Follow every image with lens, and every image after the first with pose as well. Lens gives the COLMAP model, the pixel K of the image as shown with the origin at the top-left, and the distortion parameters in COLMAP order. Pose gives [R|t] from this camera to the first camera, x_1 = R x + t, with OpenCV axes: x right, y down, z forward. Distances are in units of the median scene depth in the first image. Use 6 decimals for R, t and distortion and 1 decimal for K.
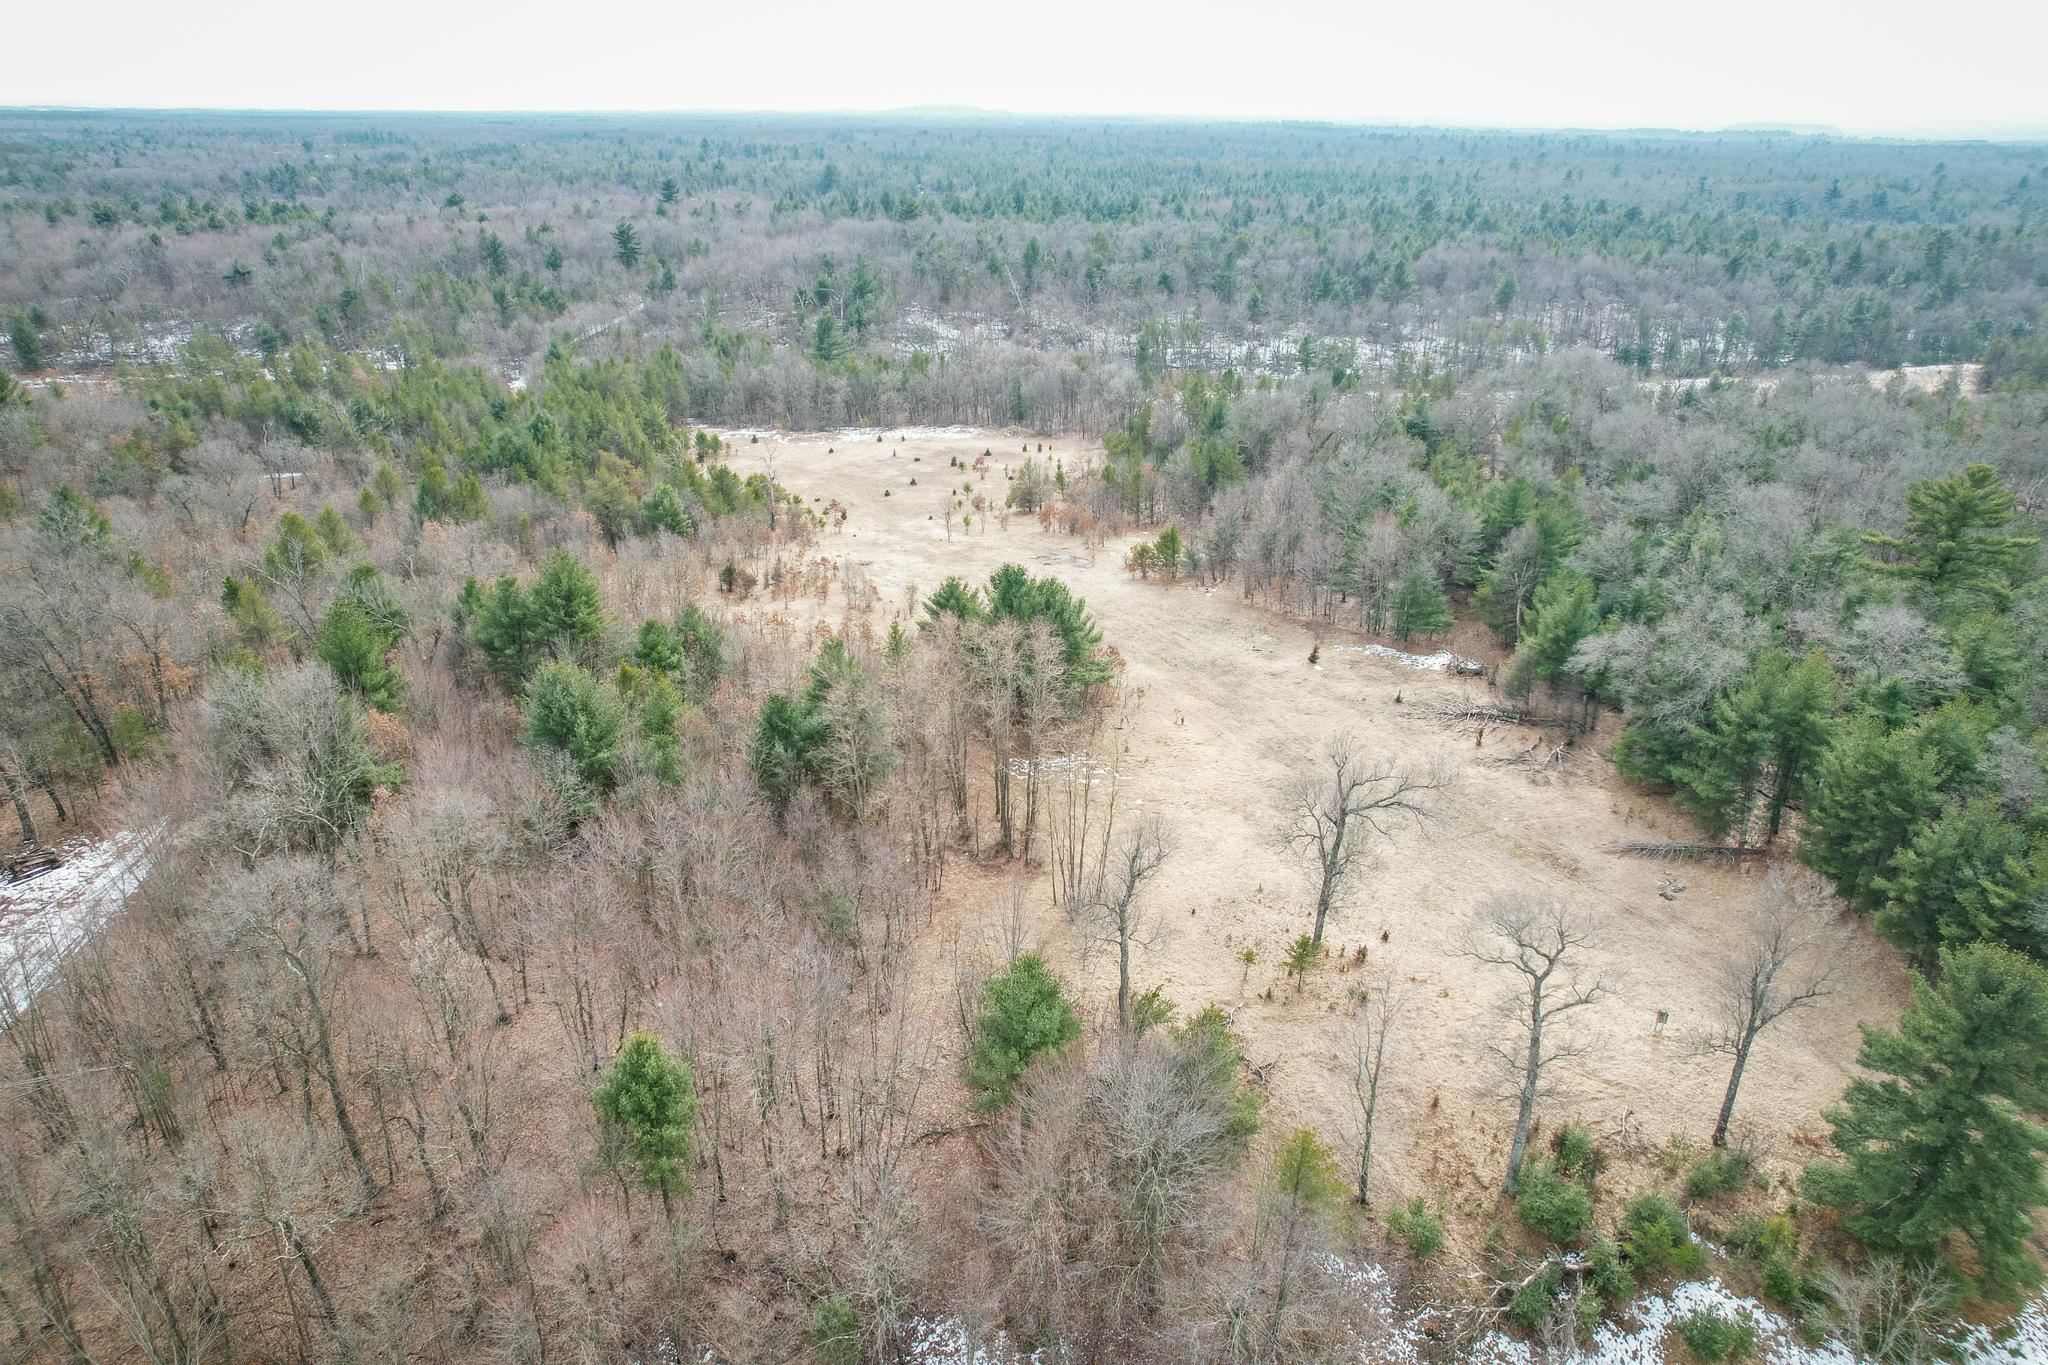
lens RADIAL K [[1311.9, 0, 1030.7], [0, 1311.9, 680.7], [0, 0, 1]] dist [-0.075935, 0.070130]
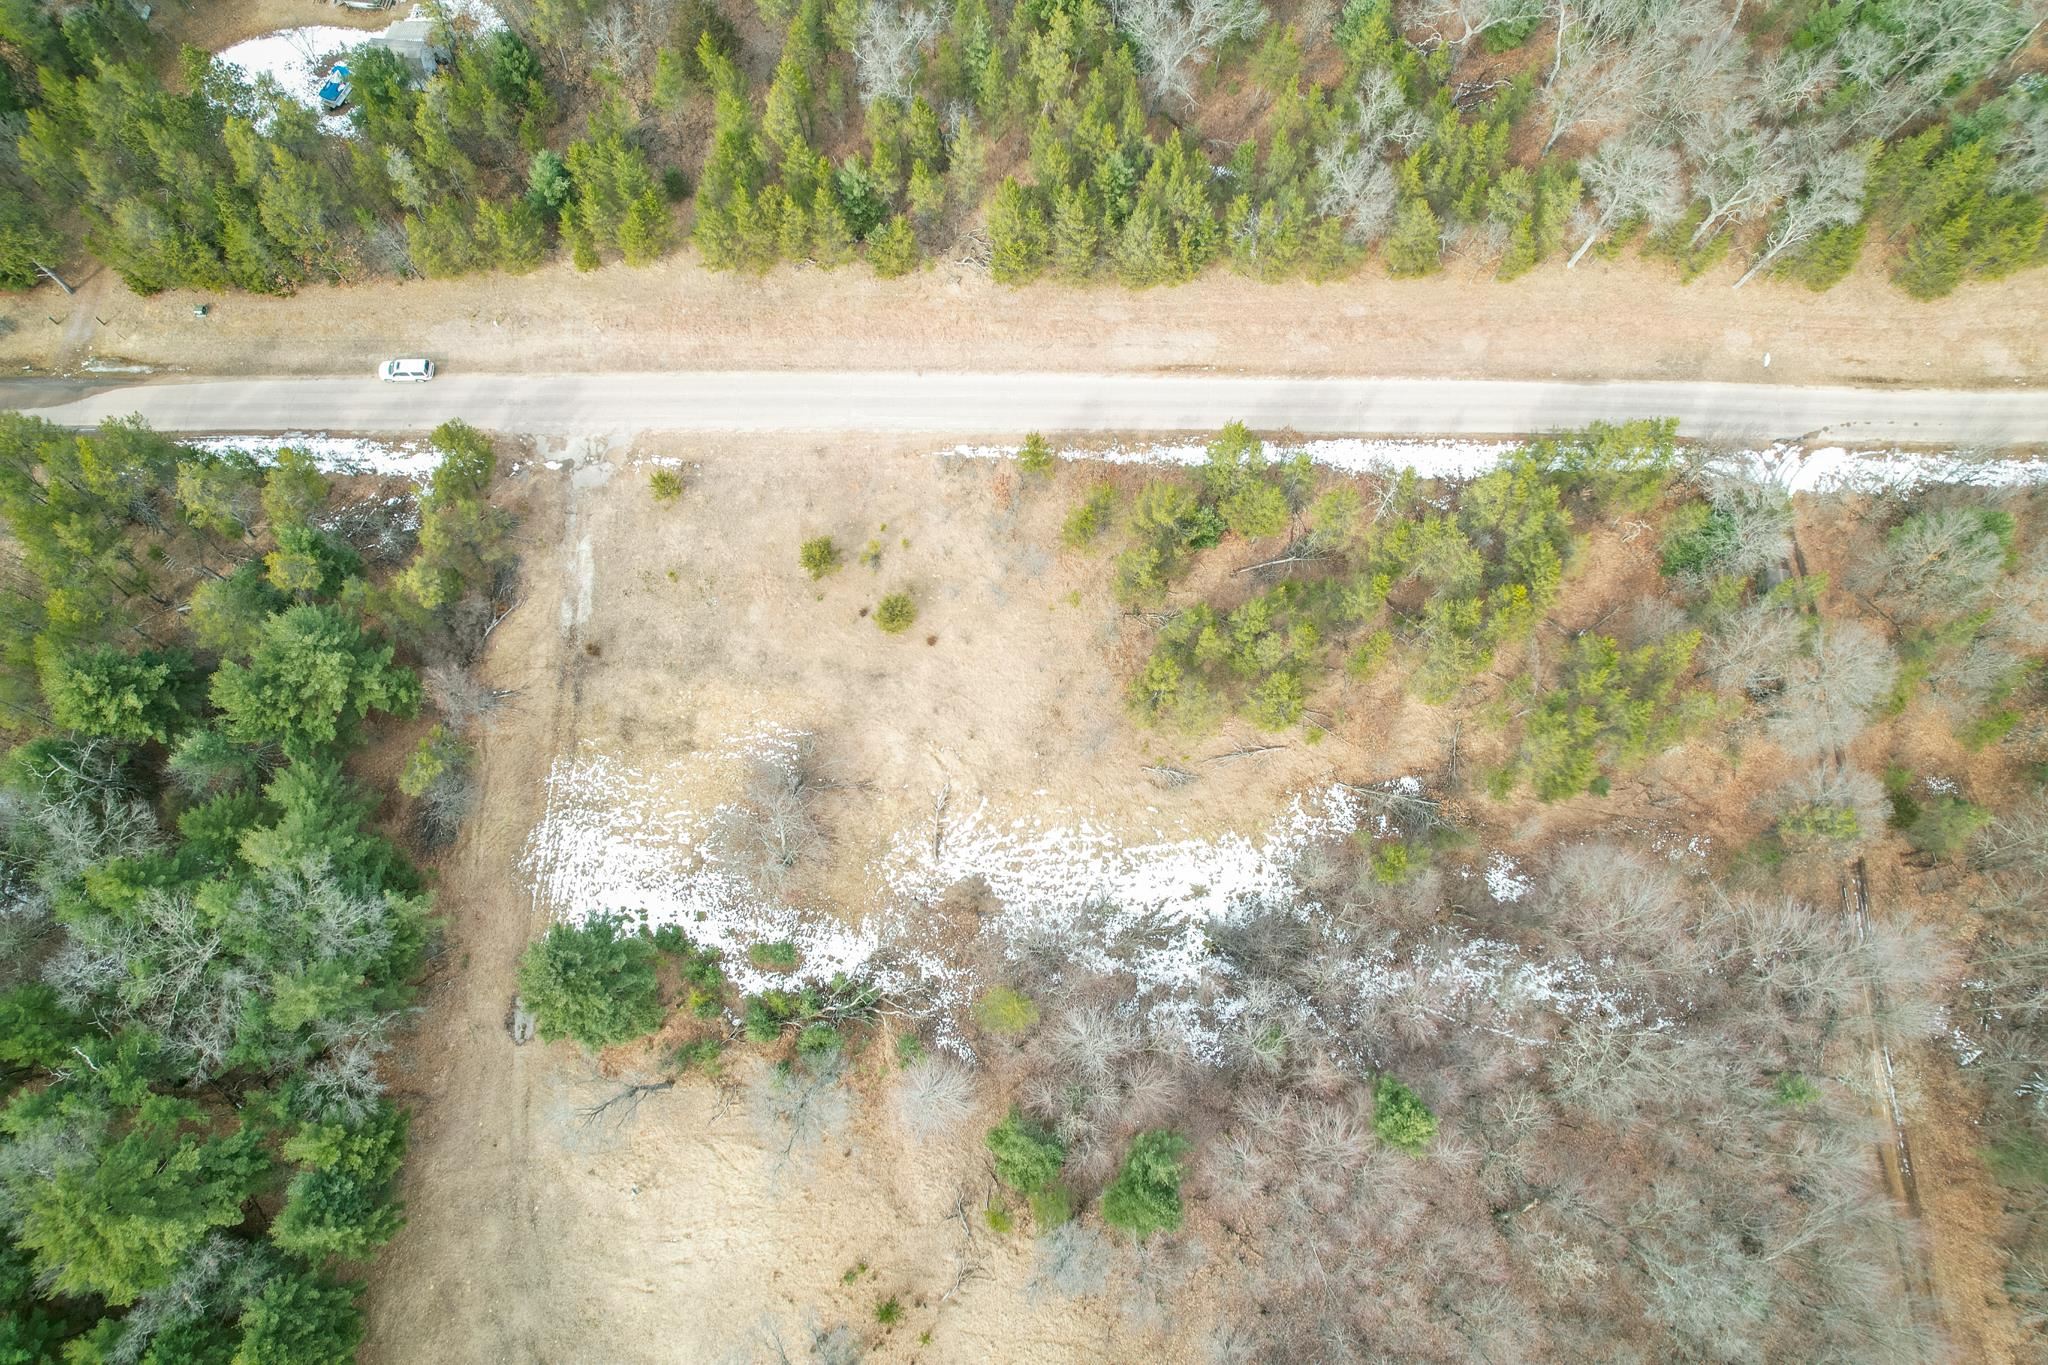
lens RADIAL K [[1311.9, 0, 1029.8], [0, 1311.9, 672.7], [0, 0, 1]] dist [-0.075935, 0.070130]
pose [[-0.981141, -0.188680, 0.041979, 0.134094], [0.061471, -0.098675, 0.993219, -0.851102], [-0.183259, 0.977069, 0.108412, 0.258721]]
